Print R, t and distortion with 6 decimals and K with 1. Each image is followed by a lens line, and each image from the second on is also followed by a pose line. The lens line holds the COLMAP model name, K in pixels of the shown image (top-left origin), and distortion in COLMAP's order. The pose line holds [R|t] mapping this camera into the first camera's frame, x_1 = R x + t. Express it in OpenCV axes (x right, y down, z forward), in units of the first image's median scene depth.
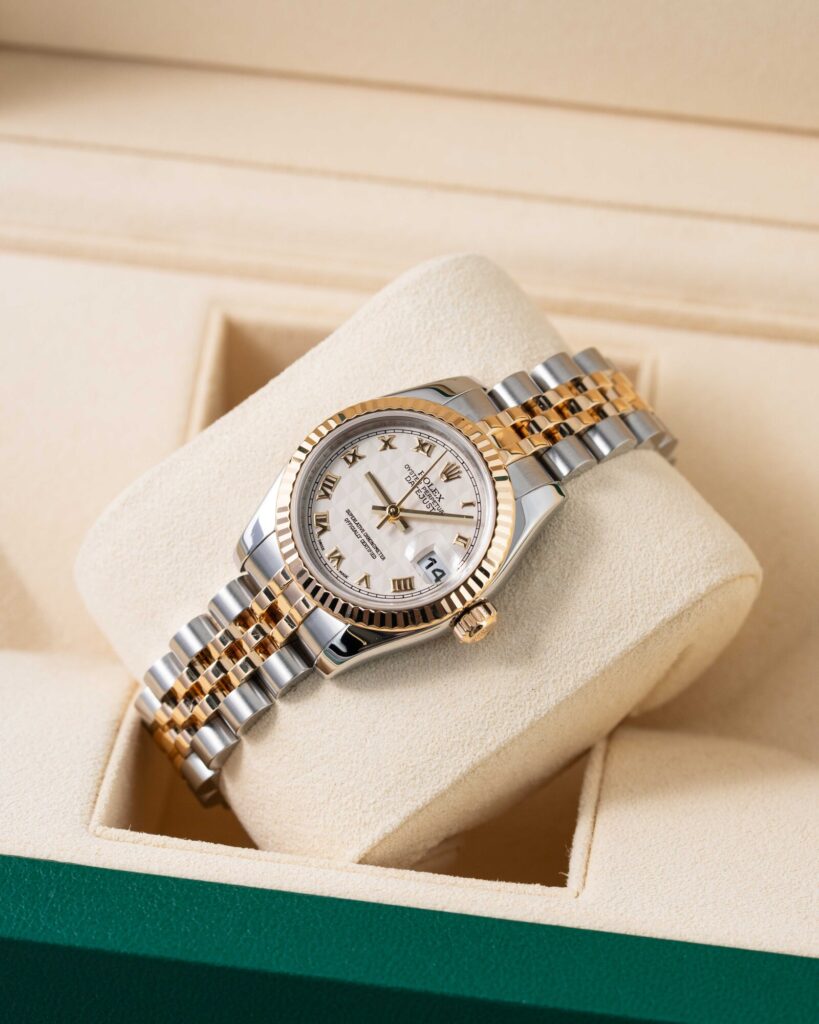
lens RADIAL K [[4495.3, 0, 409.5], [0, 4495.3, 512.0], [0, 0, 1]] dist [-0.023674, 2.042903]
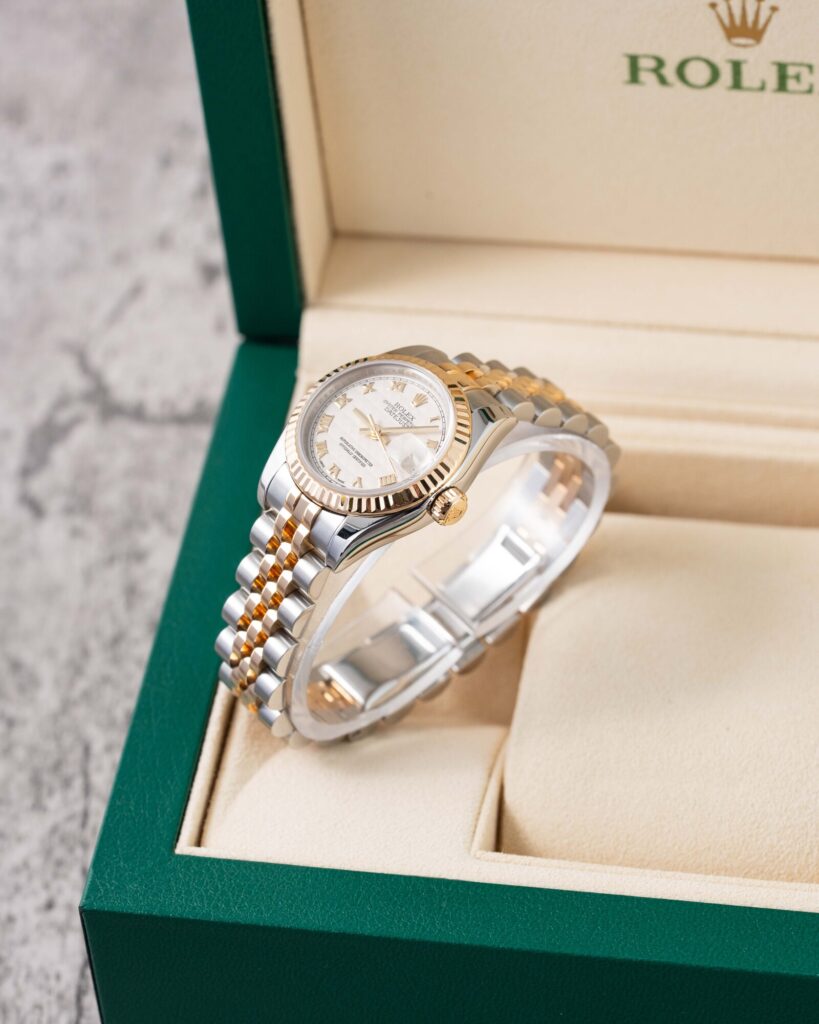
lens RADIAL K [[4250.5, 0, 409.5], [0, 4250.5, 512.0], [0, 0, 1]] dist [-0.083329, 3.160902]
pose [[0.995972, -0.042673, -0.078862, 0.010609], [0.040971, 0.998894, -0.023074, 0.001138], [0.079759, 0.019750, 0.996618, -0.206333]]
